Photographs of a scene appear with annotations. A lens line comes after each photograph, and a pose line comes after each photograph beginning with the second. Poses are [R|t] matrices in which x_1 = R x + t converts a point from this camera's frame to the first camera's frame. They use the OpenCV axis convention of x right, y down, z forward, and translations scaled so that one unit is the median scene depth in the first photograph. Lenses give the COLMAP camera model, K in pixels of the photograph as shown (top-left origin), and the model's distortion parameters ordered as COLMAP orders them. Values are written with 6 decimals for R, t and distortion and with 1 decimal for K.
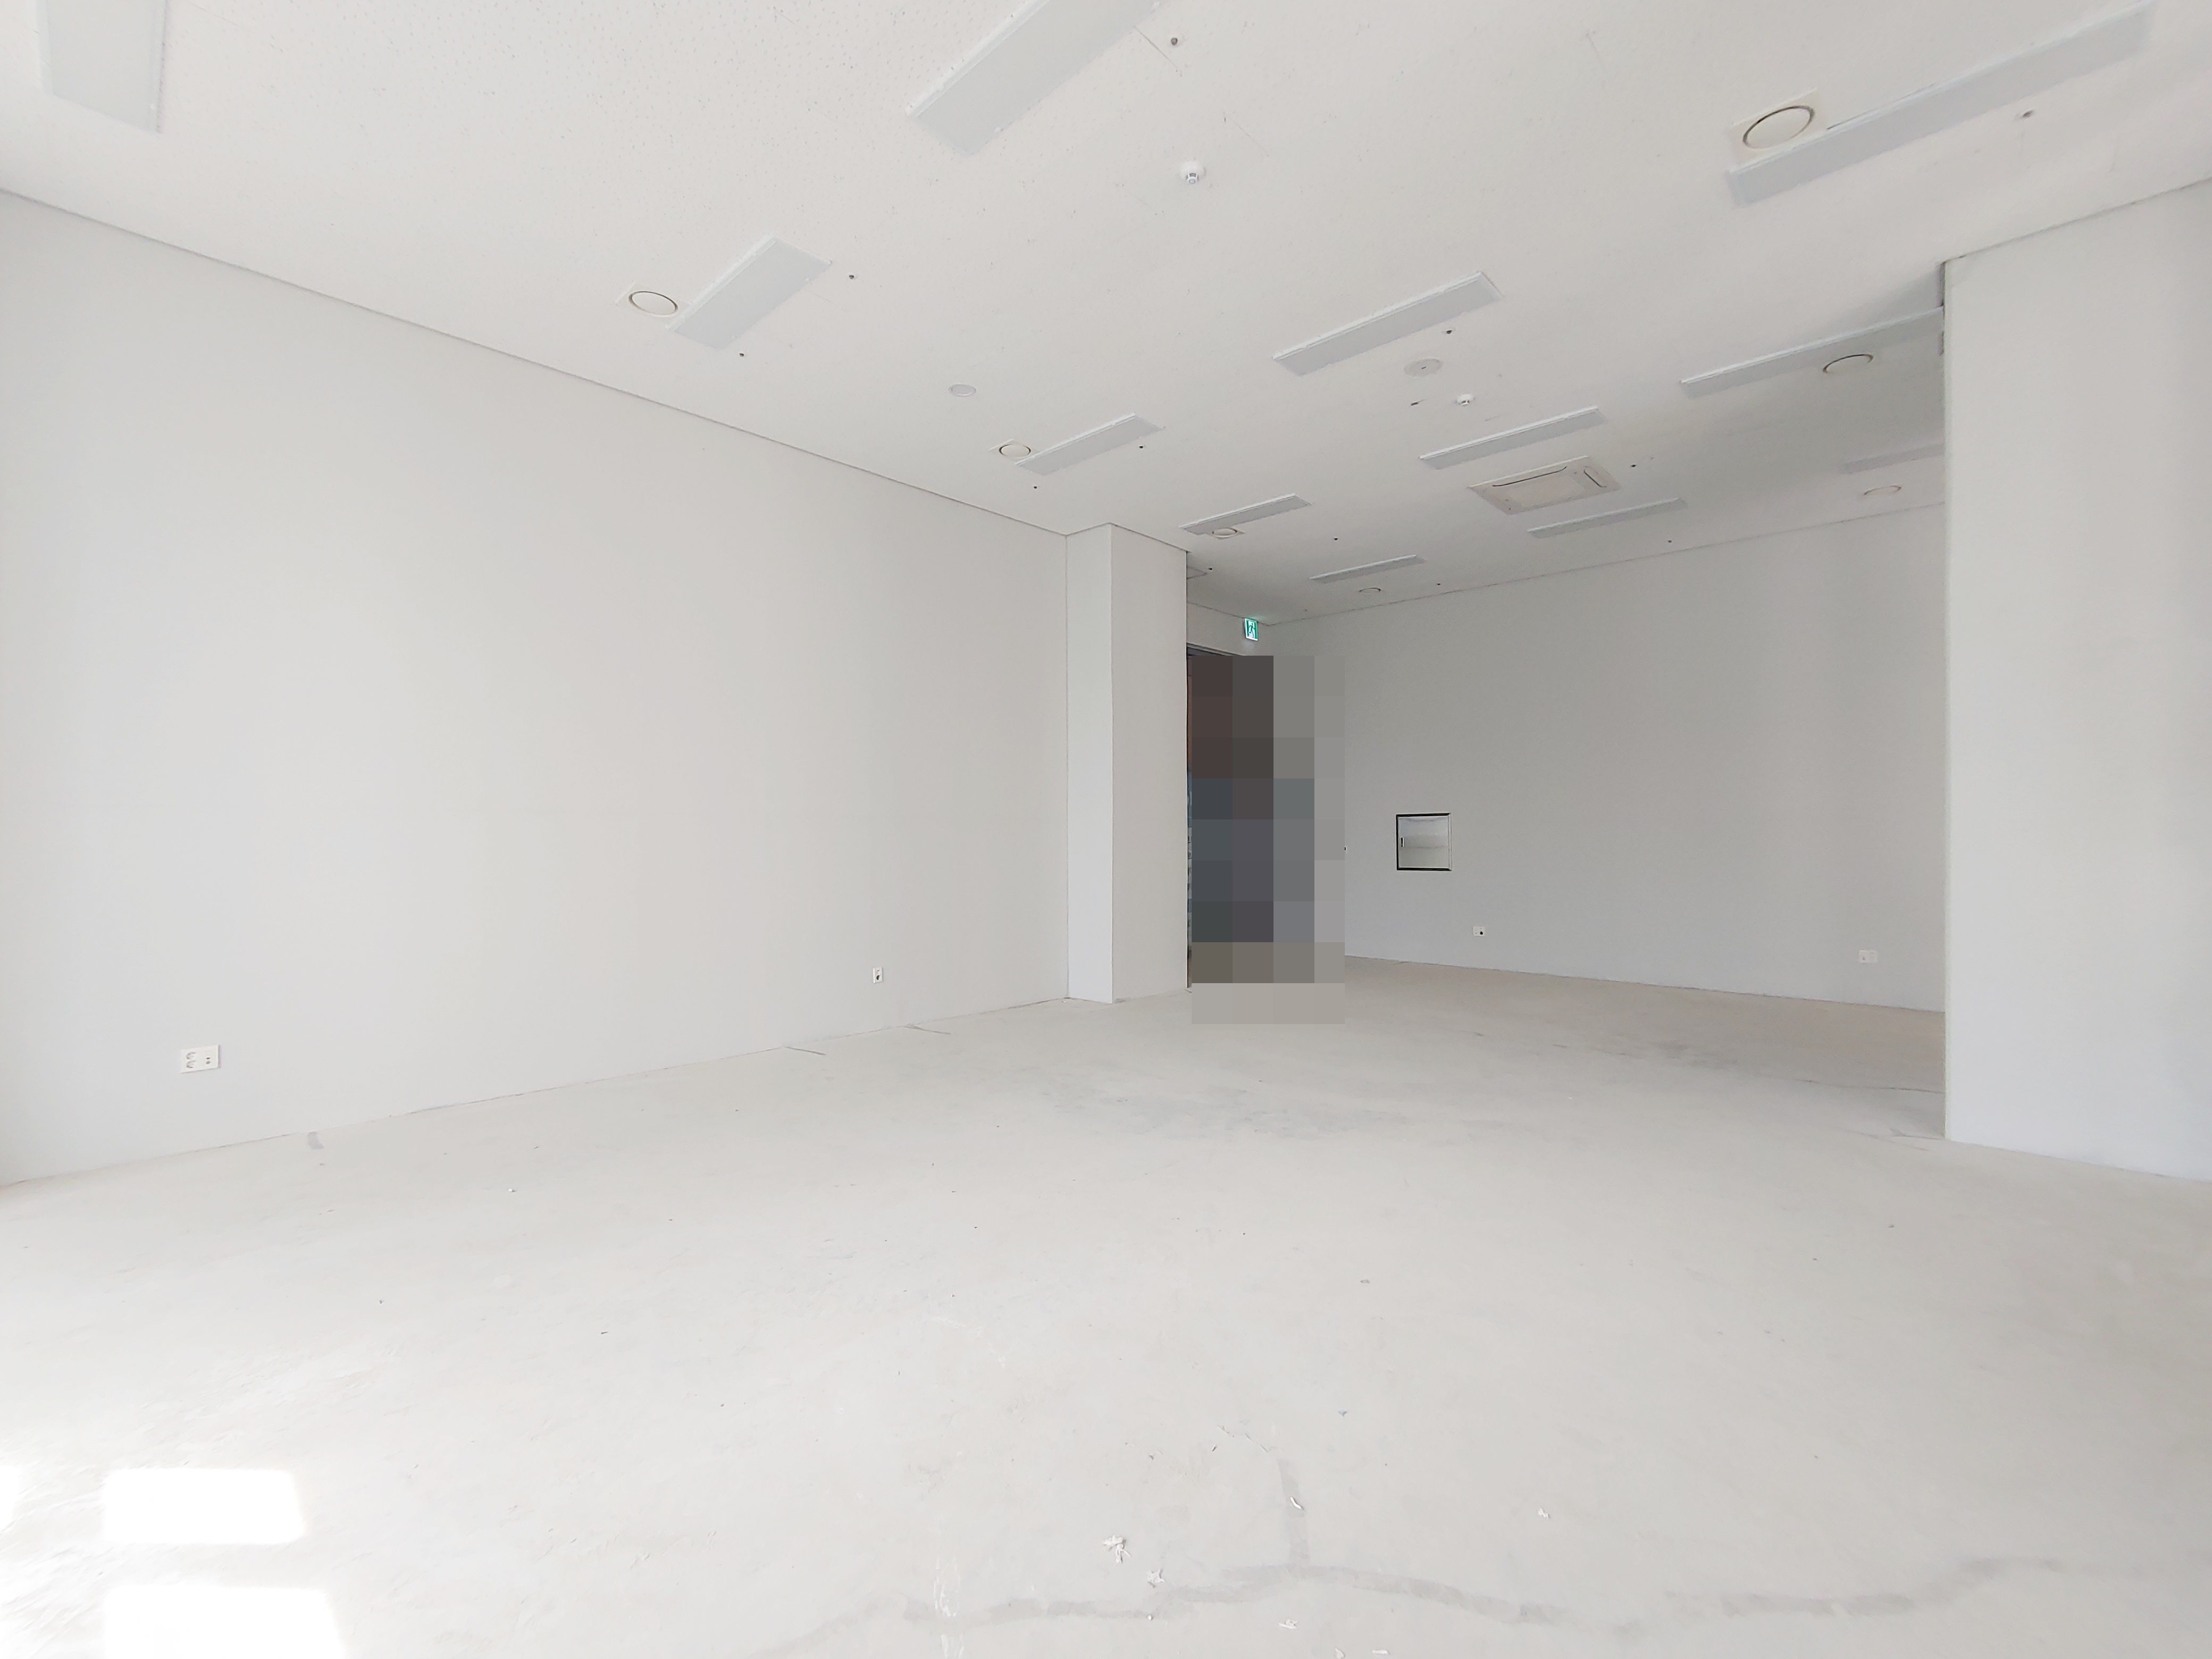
lens RADIAL K [[941.6, 0, 1108.1], [0, 941.6, 833.0], [0, 0, 1]] dist [-0.010528, -0.000074]
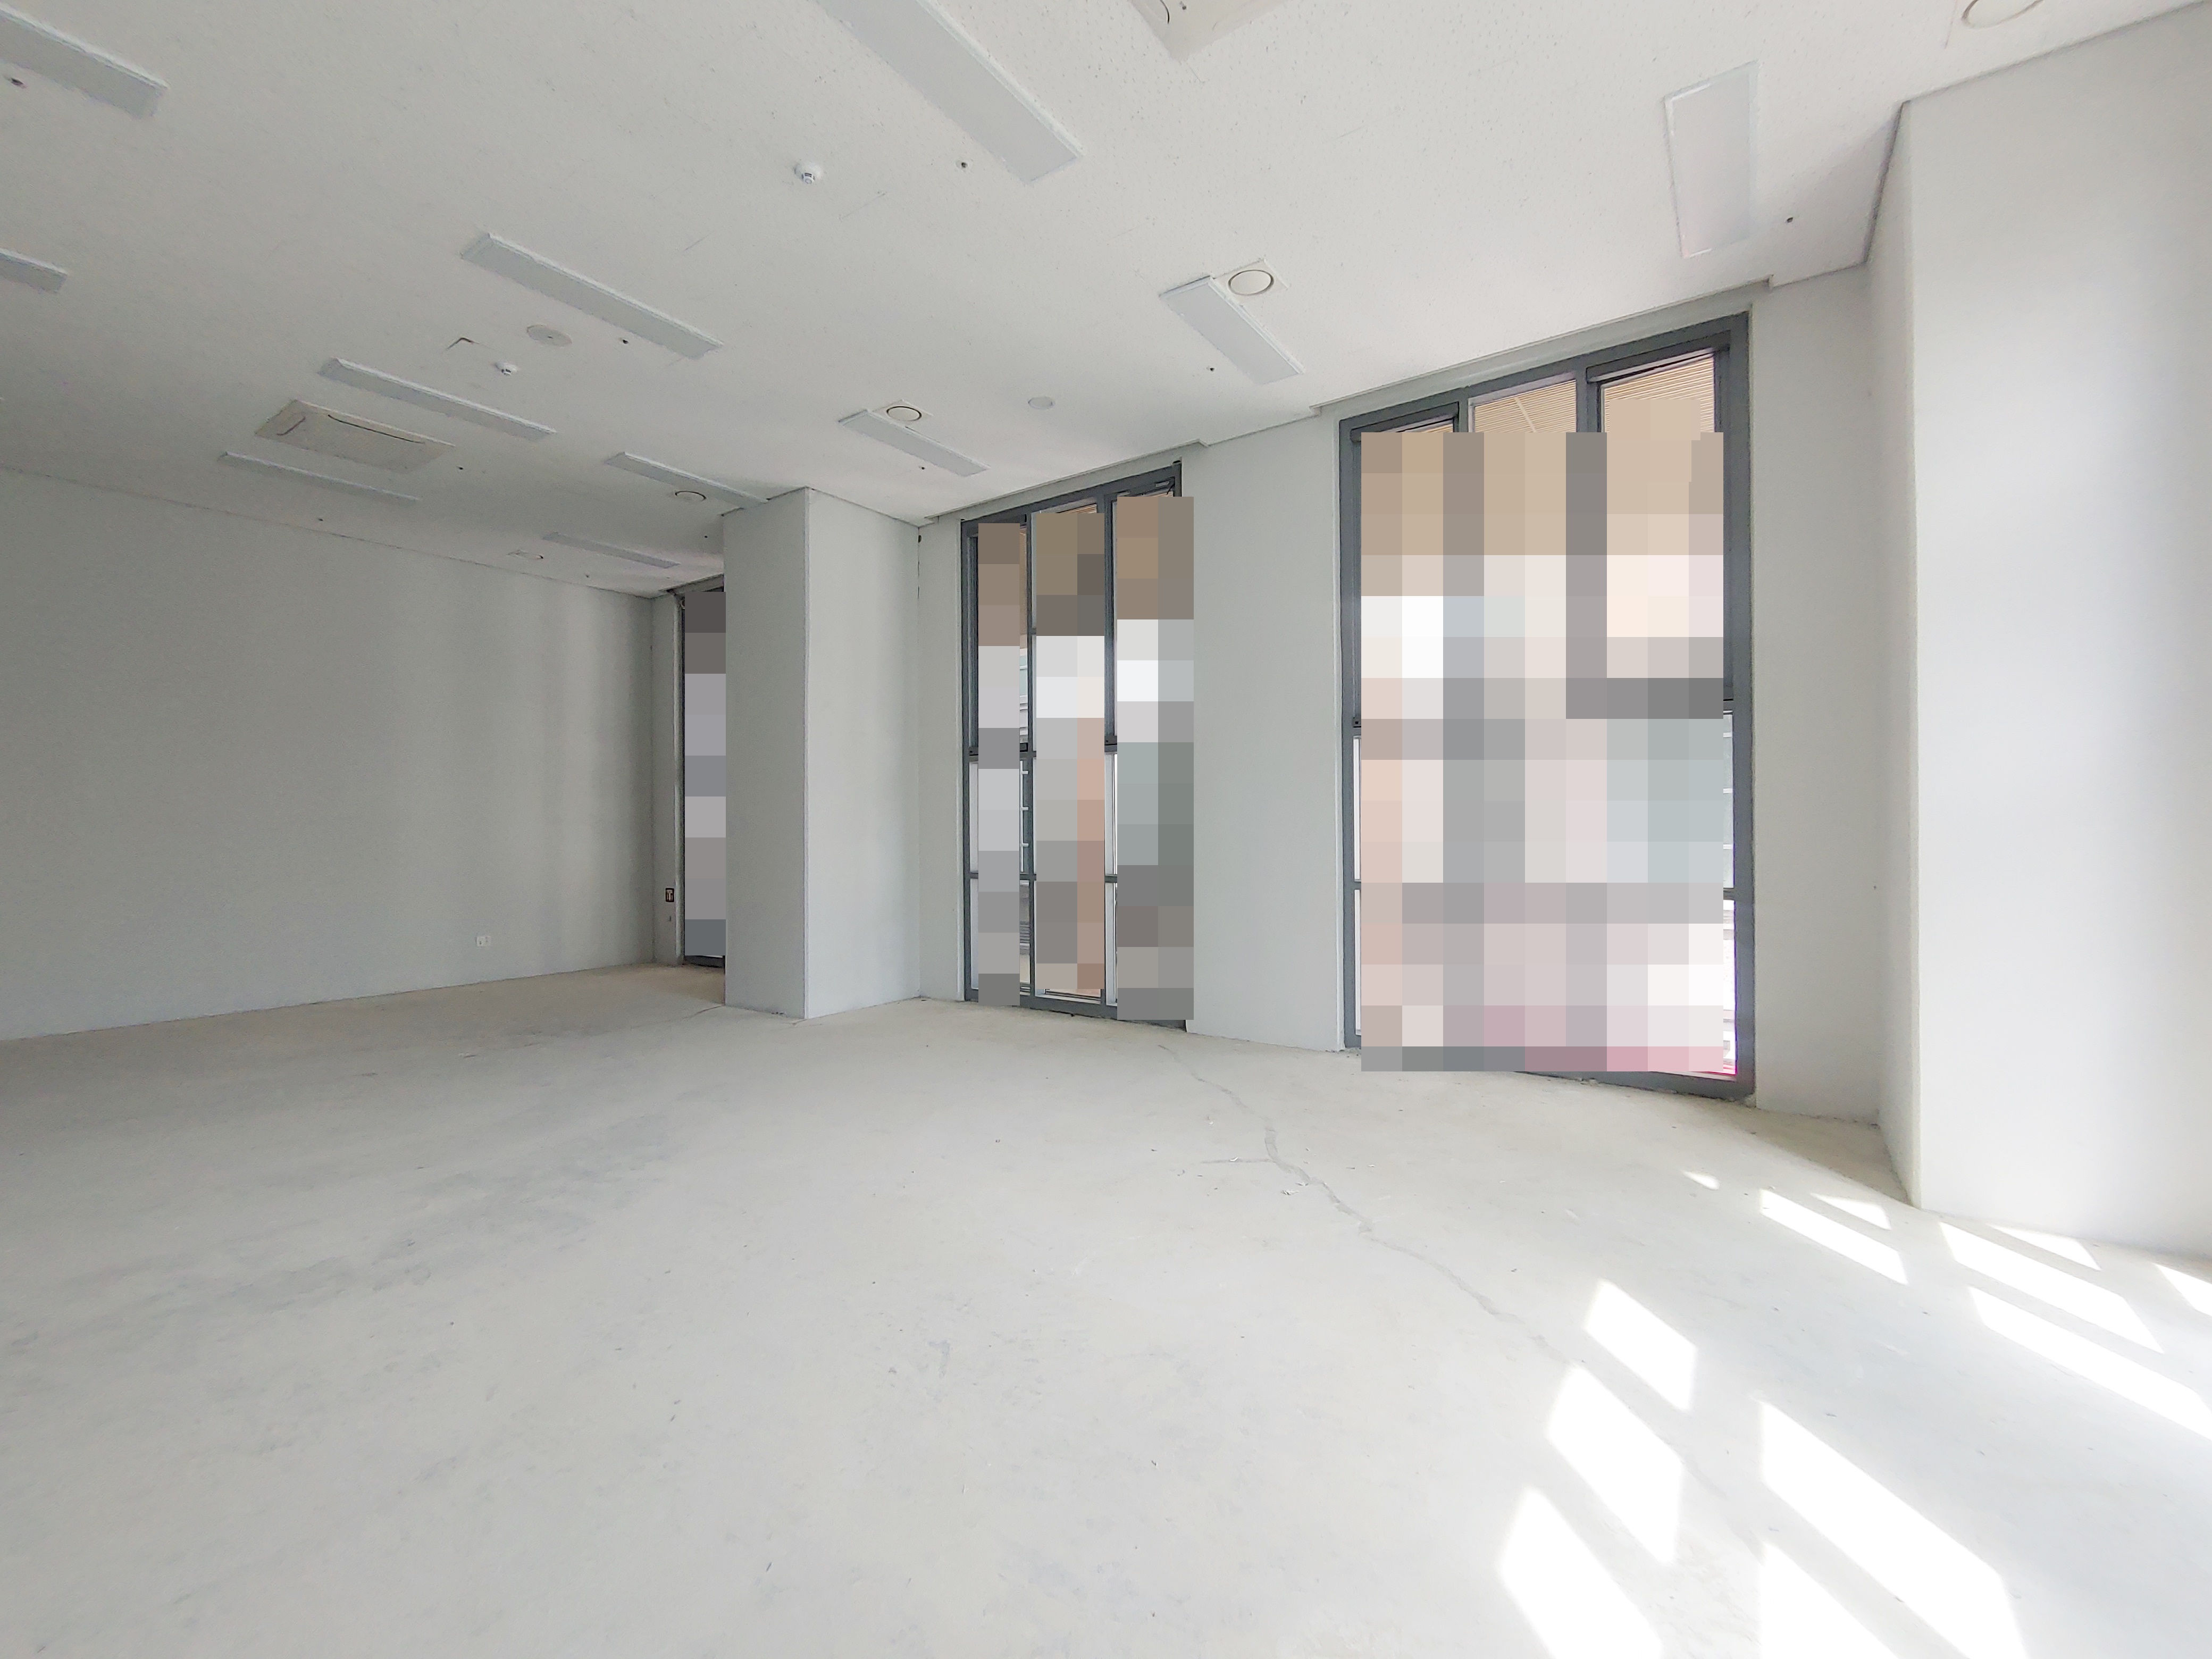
lens RADIAL K [[941.6, 0, 1107.3], [0, 941.6, 831.1], [0, 0, 1]] dist [-0.010528, -0.000074]
pose [[-0.146599, 0.003154, 0.989191, -0.794722], [0.004806, 0.999985, -0.002476, 0.002815], [-0.989184, 0.004391, -0.146612, 0.699566]]
